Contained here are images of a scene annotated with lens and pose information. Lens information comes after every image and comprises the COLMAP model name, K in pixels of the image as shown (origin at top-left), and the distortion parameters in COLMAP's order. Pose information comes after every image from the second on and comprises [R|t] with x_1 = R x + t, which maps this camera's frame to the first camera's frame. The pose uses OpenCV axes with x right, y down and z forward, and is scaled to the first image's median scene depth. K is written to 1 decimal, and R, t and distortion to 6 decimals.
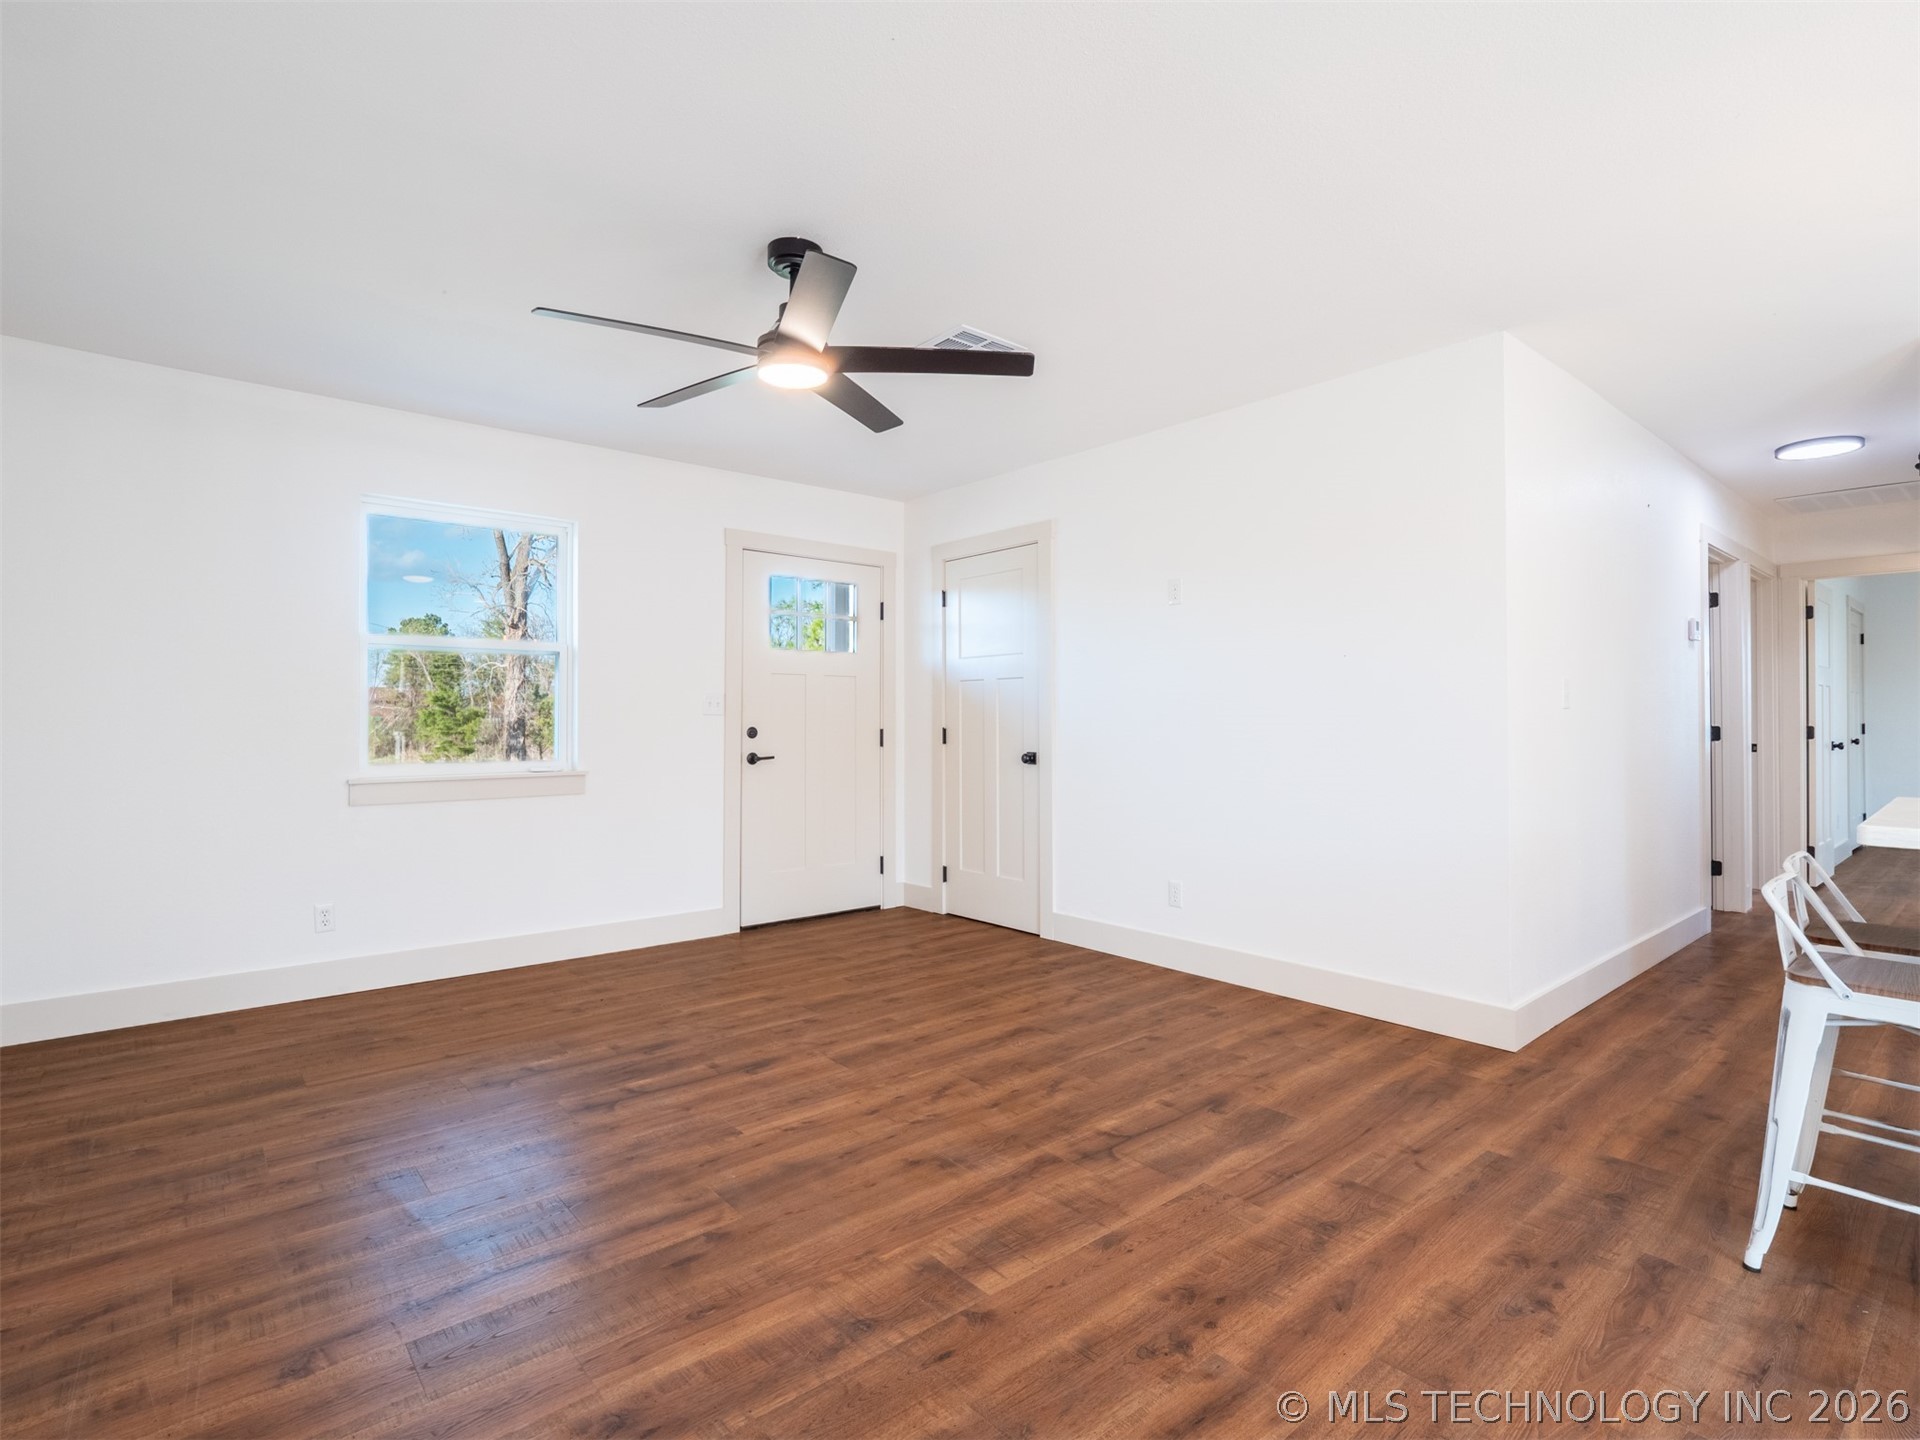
lens RADIAL K [[950.1, 0, 958.5], [0, 950.1, 715.2], [0, 0, 1]] dist [-0.007353, -0.002923]
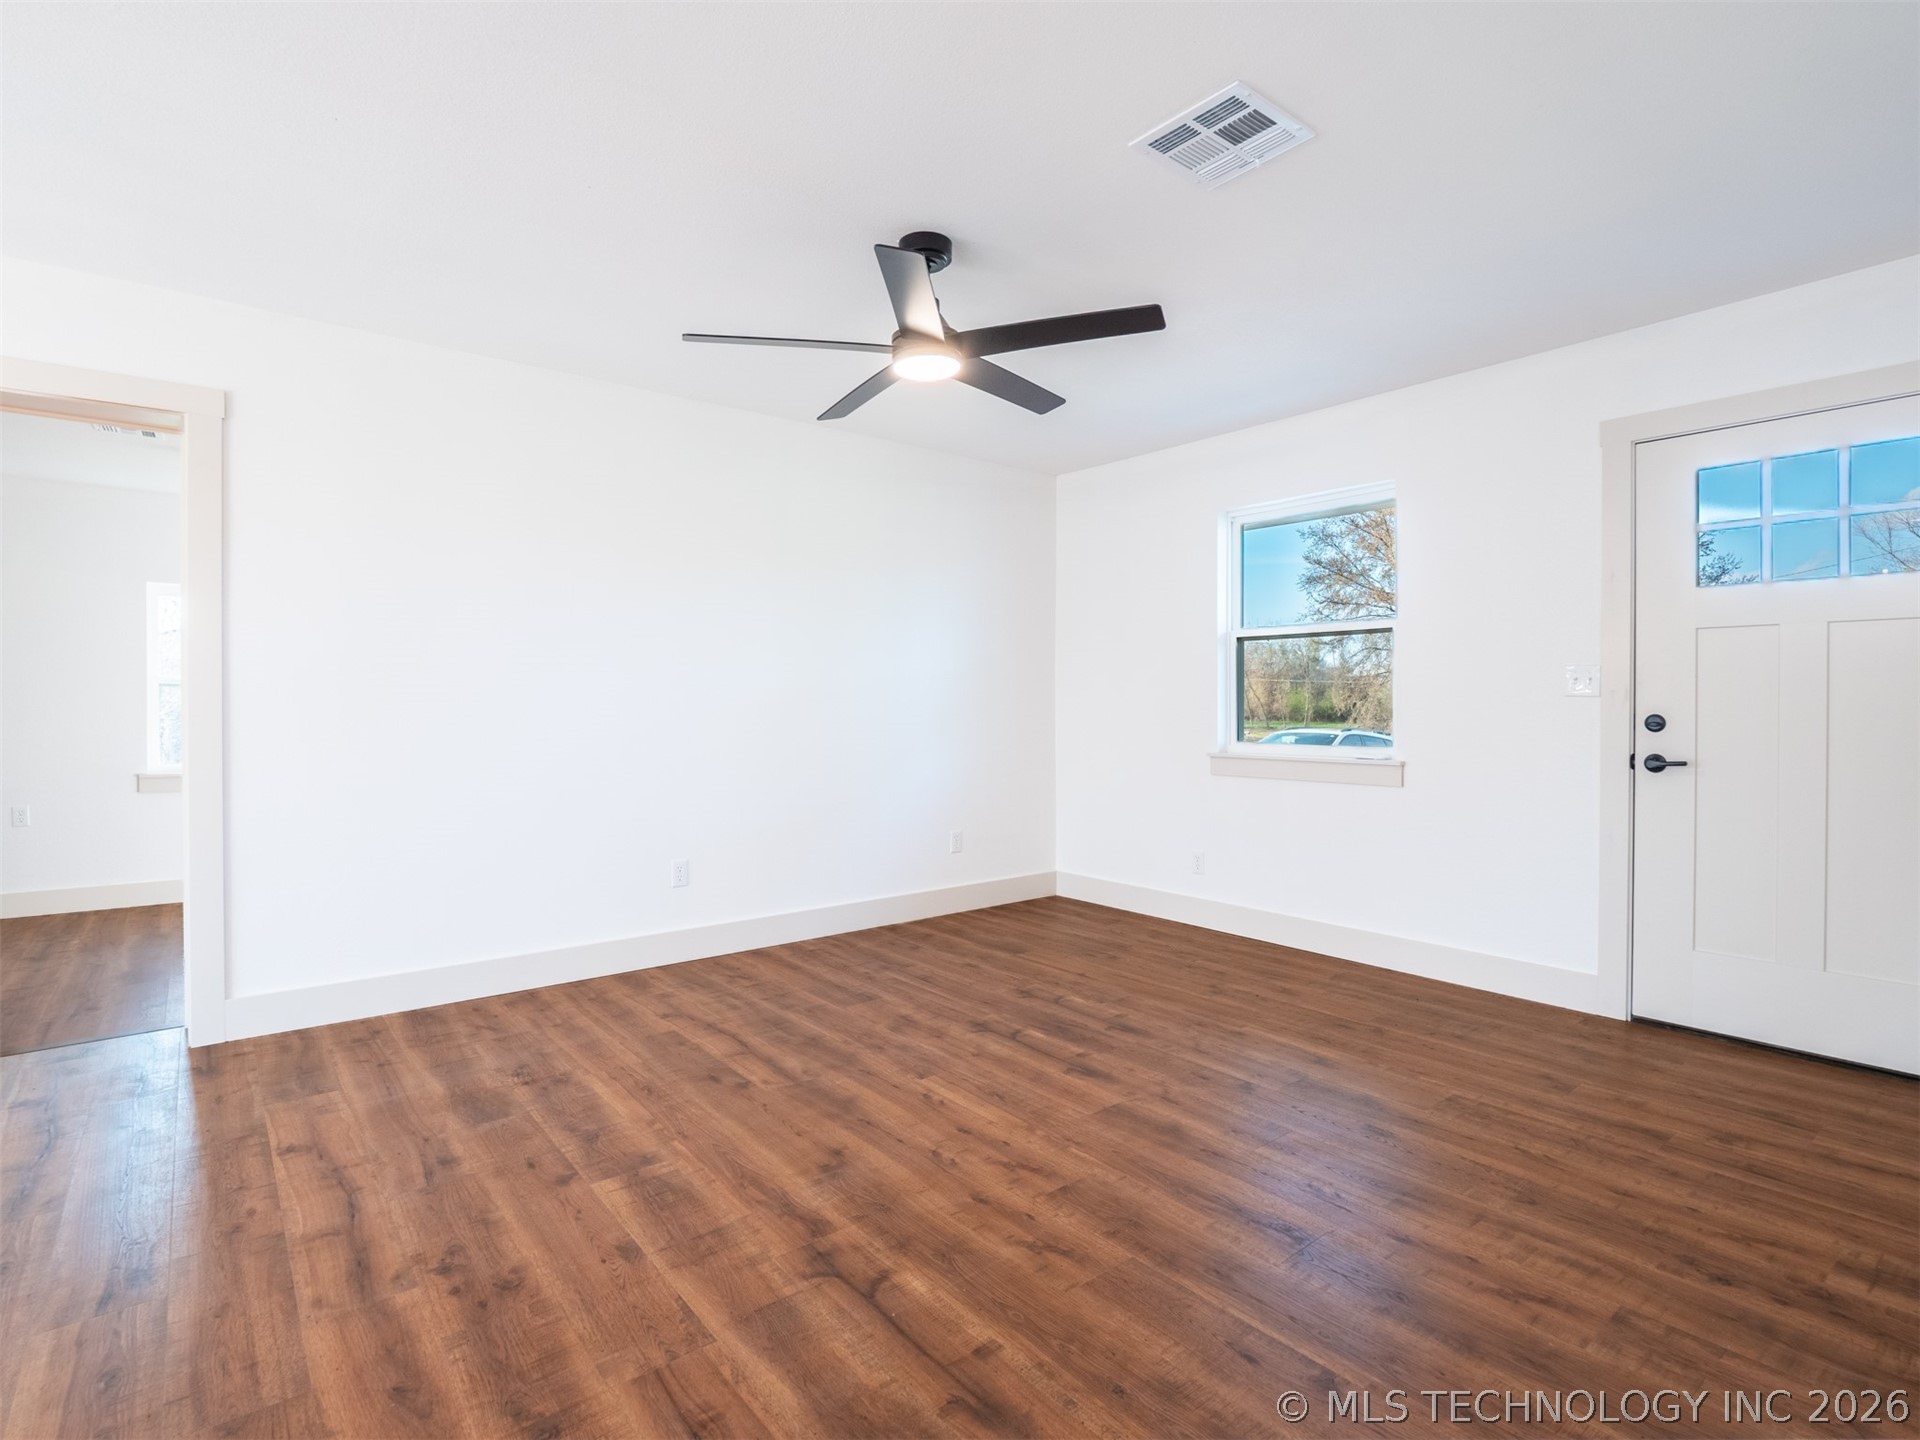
lens RADIAL K [[950.1, 0, 958.5], [0, 950.1, 715.2], [0, 0, 1]] dist [-0.007353, -0.002923]
pose [[-0.024828, 0.013866, -0.999596, 0.812132], [0.004507, 0.999895, 0.013759, 0.003738], [0.999682, -0.004164, -0.024888, 1.006796]]
